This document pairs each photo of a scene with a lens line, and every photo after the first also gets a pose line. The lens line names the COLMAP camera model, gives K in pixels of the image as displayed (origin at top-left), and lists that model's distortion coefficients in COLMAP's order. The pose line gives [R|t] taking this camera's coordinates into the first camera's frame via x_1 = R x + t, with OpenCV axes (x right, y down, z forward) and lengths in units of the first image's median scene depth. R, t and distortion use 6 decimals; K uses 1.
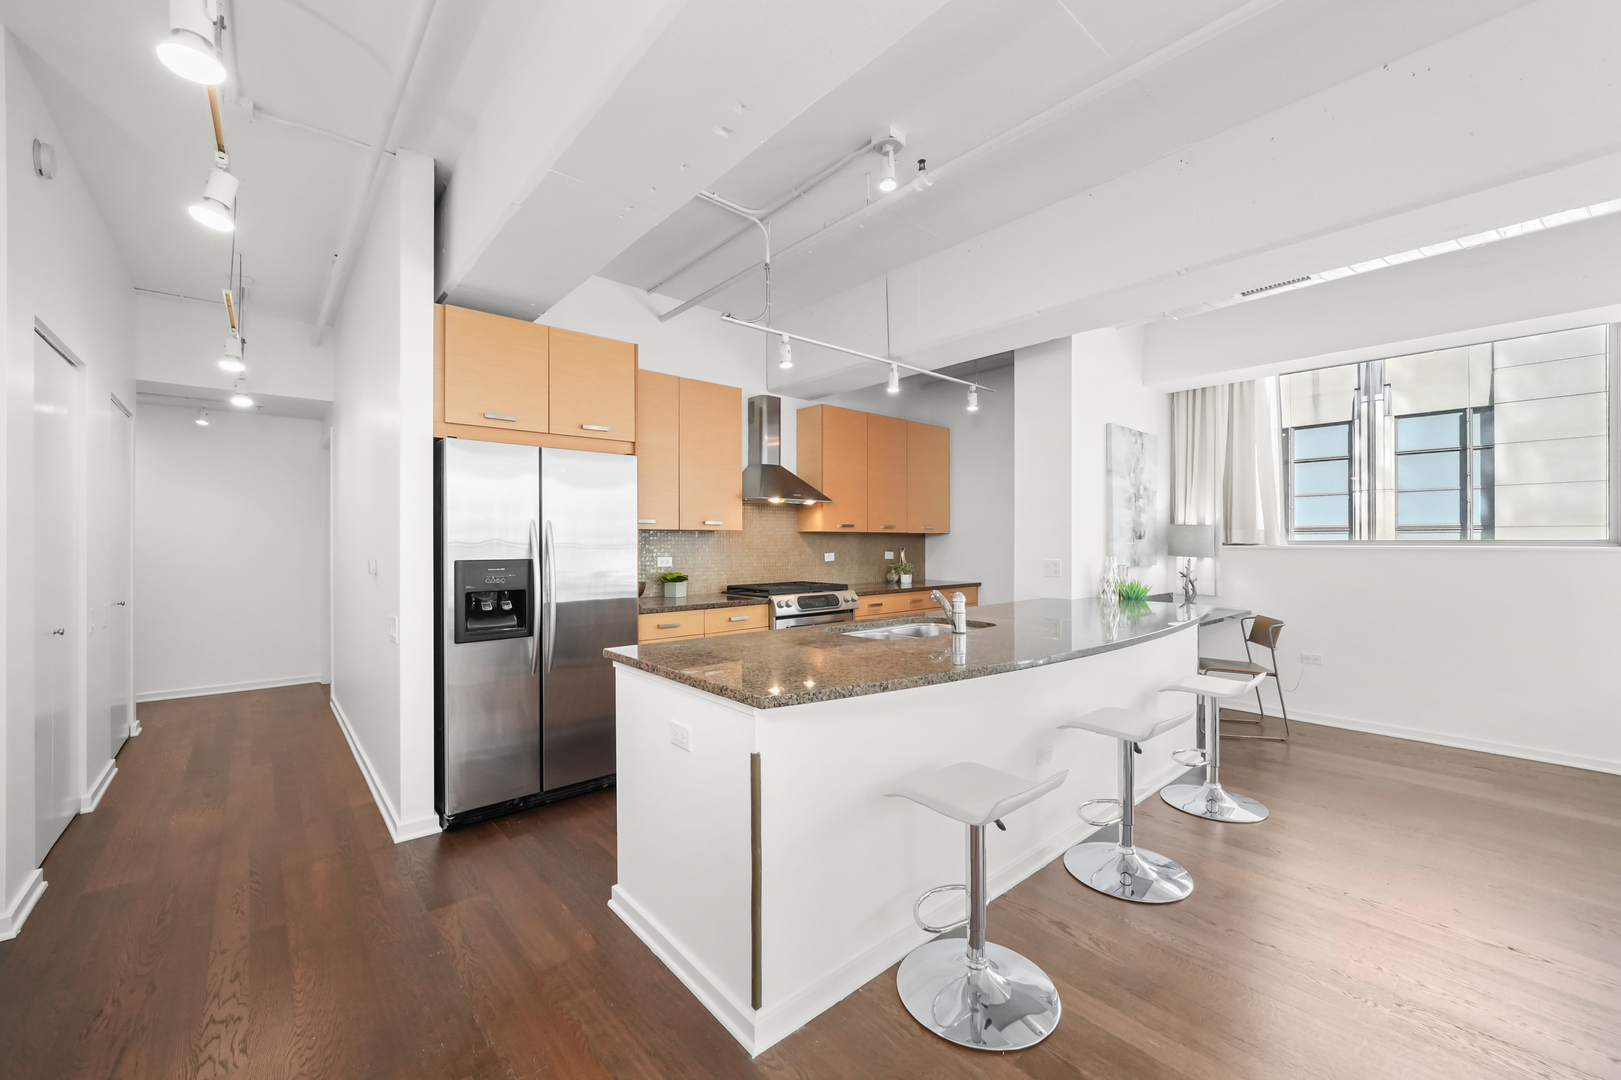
lens RADIAL K [[624.5, 0, 803.2], [0, 624.5, 545.3], [0, 0, 1]] dist [-0.013392, 0.002719]
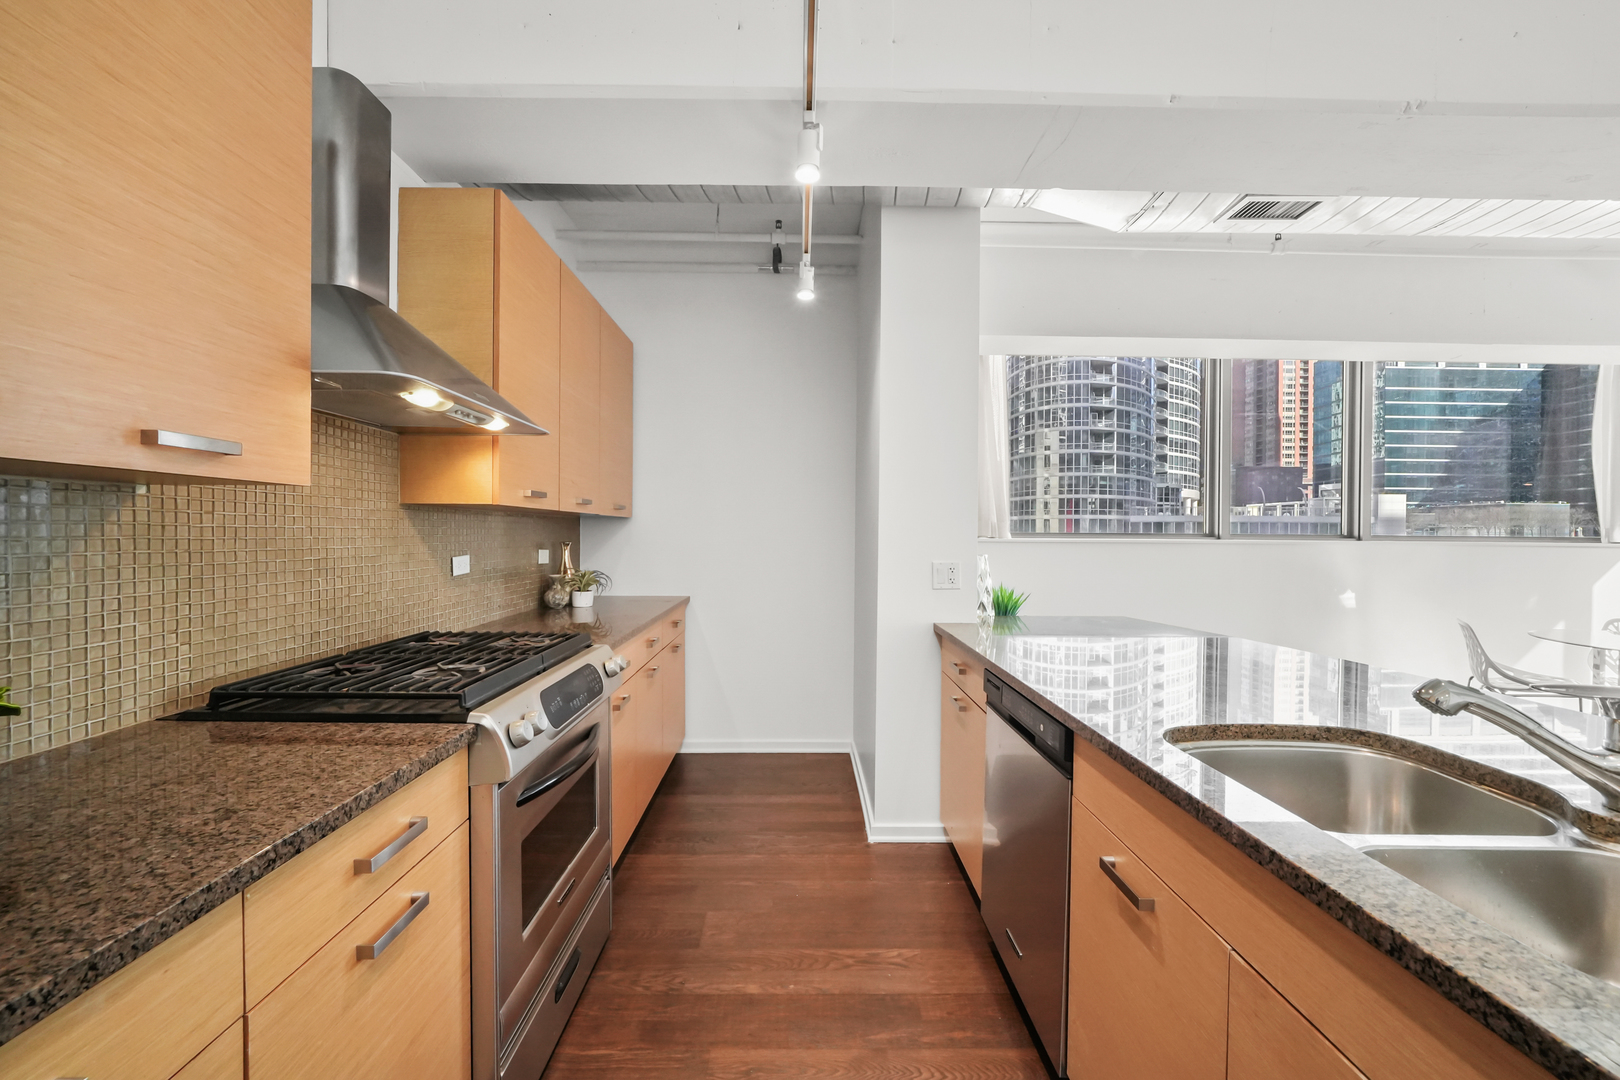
lens RADIAL K [[624.1, 0, 797.4], [0, 624.1, 541.6], [0, 0, 1]] dist [-0.013392, 0.002719]
pose [[0.648461, -0.006536, 0.761220, -0.158606], [-0.000801, 0.999957, 0.009268, -0.002369], [-0.761248, -0.006620, 0.648427, 0.625245]]
